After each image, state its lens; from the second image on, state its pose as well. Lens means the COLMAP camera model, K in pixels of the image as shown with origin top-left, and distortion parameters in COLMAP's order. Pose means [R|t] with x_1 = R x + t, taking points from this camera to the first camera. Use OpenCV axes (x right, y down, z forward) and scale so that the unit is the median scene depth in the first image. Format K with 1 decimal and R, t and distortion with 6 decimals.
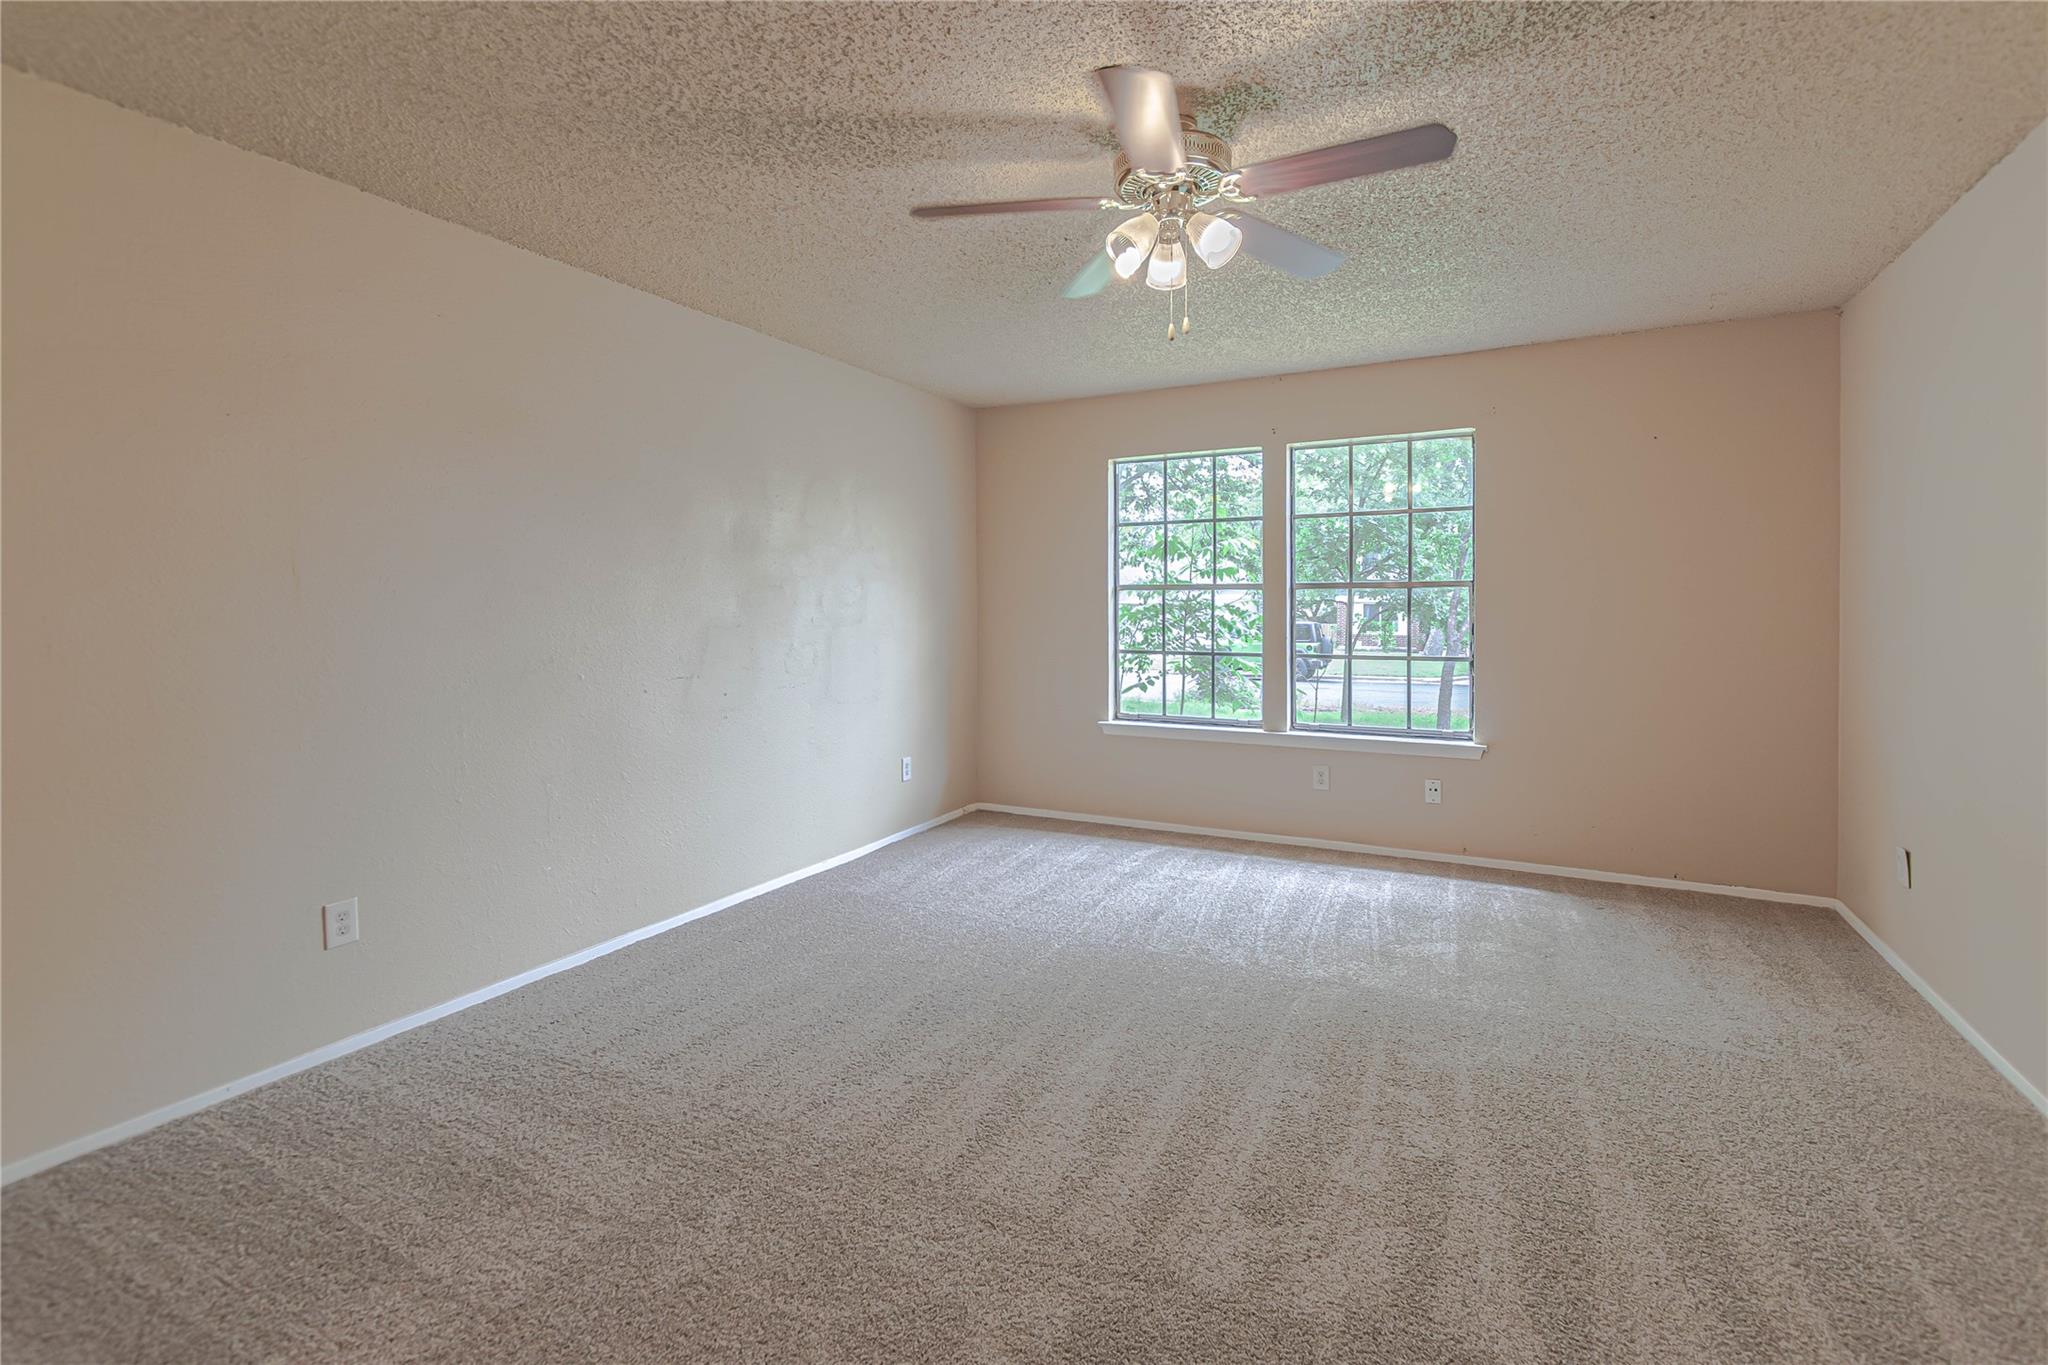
lens RADIAL K [[916.9, 0, 1080.5], [0, 916.9, 623.5], [0, 0, 1]] dist [0.000589, -0.000159]
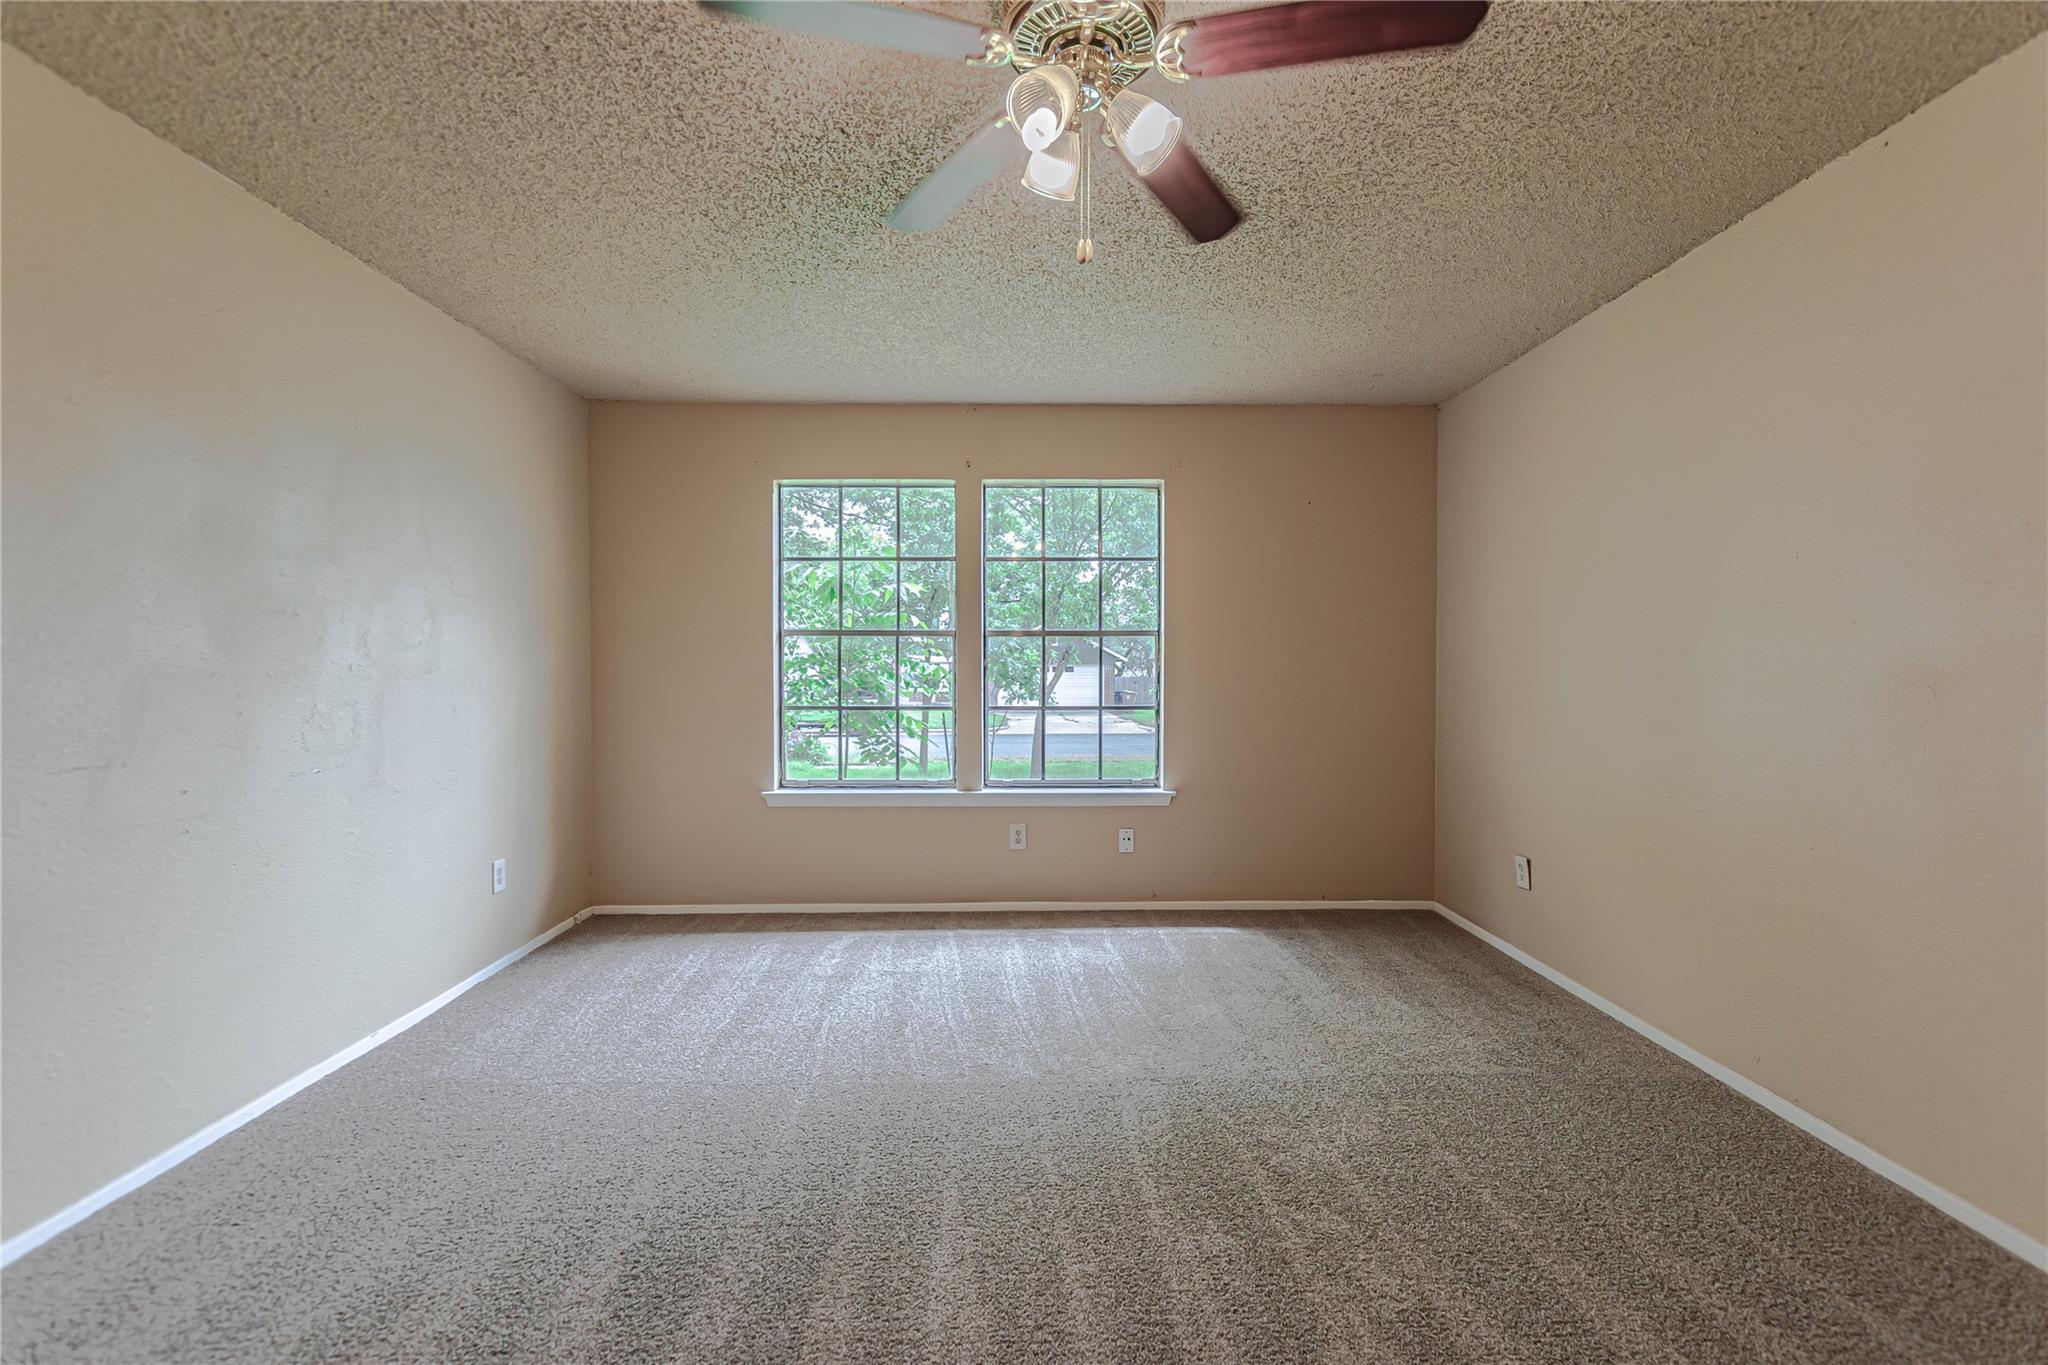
lens RADIAL K [[837.4, 0, 1021.3], [0, 837.4, 680.4], [0, 0, 1]] dist [0.002736, -0.000825]
pose [[0.891402, -0.006243, 0.453170, -0.136975], [0.007805, 0.999968, -0.001578, 0.009644], [-0.453145, 0.004943, 0.891423, 0.250708]]
